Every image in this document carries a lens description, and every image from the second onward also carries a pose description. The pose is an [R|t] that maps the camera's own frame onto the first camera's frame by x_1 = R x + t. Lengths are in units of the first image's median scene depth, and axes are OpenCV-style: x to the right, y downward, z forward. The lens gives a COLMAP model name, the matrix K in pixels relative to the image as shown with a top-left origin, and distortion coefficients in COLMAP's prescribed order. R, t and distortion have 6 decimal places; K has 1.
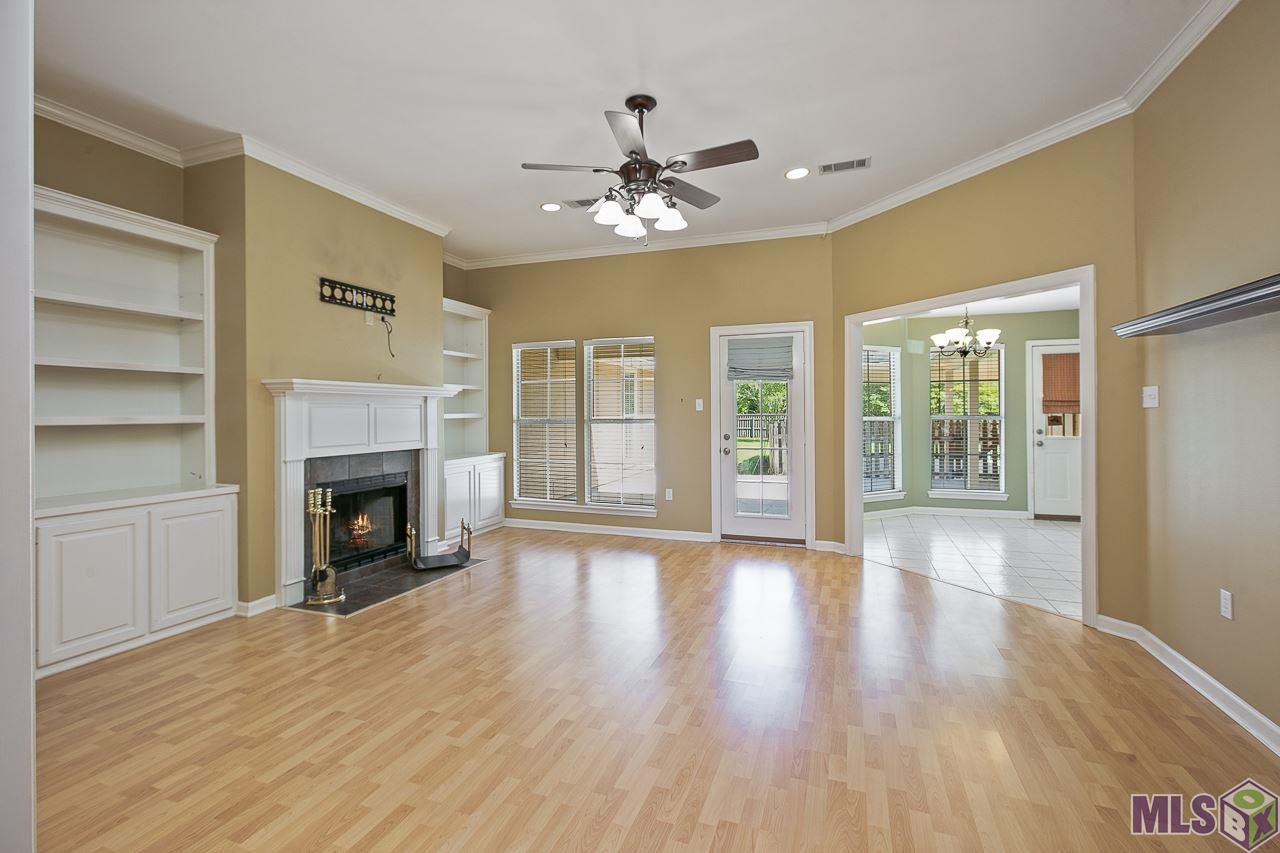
lens RADIAL K [[594.9, 0, 636.2], [0, 594.9, 415.0], [0, 0, 1]] dist [-0.002033, 0.005235]
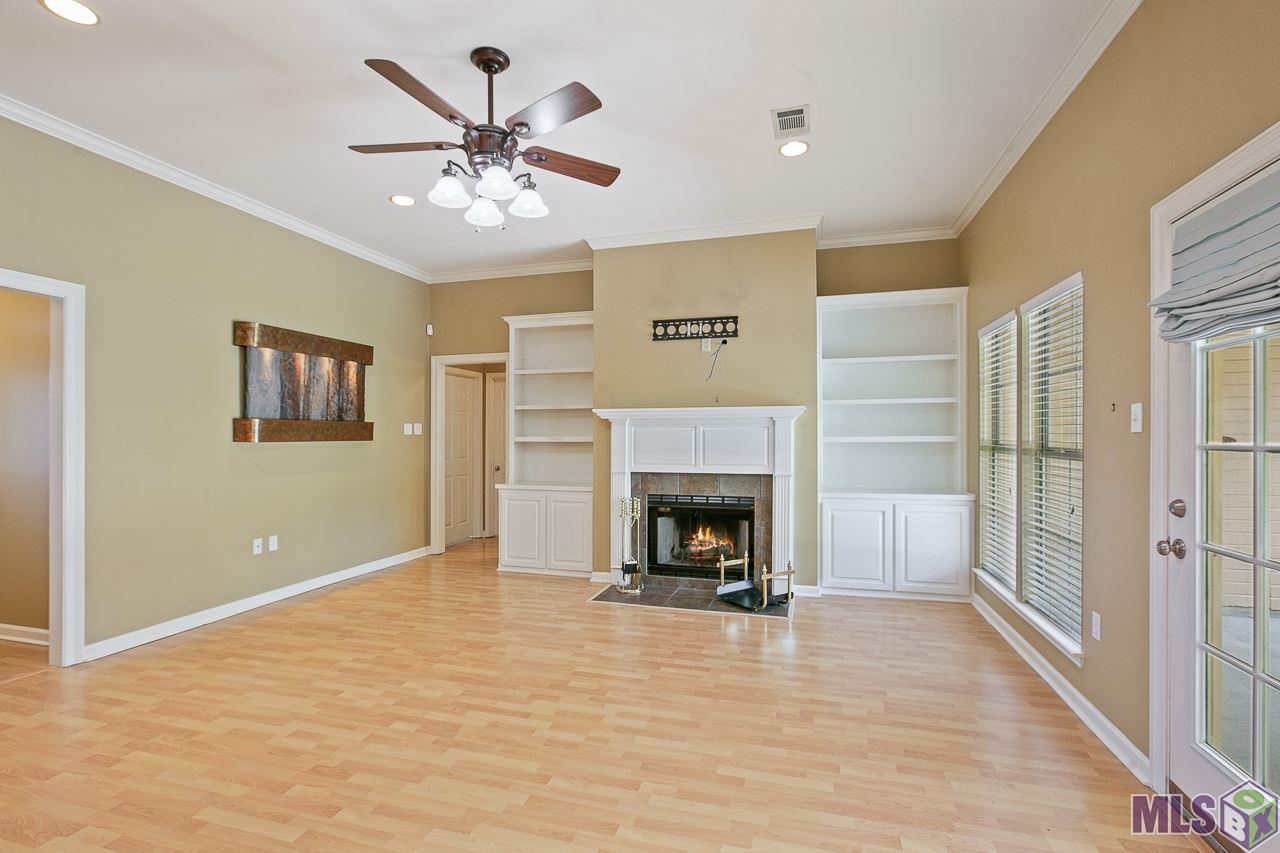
lens RADIAL K [[594.9, 0, 636.7], [0, 594.9, 436.9], [0, 0, 1]] dist [-0.002033, 0.005235]
pose [[0.048188, 0.006158, -0.998819, 0.639171], [-0.004670, 0.999971, 0.005939, -0.006564], [0.998827, 0.004379, 0.048216, 0.889684]]
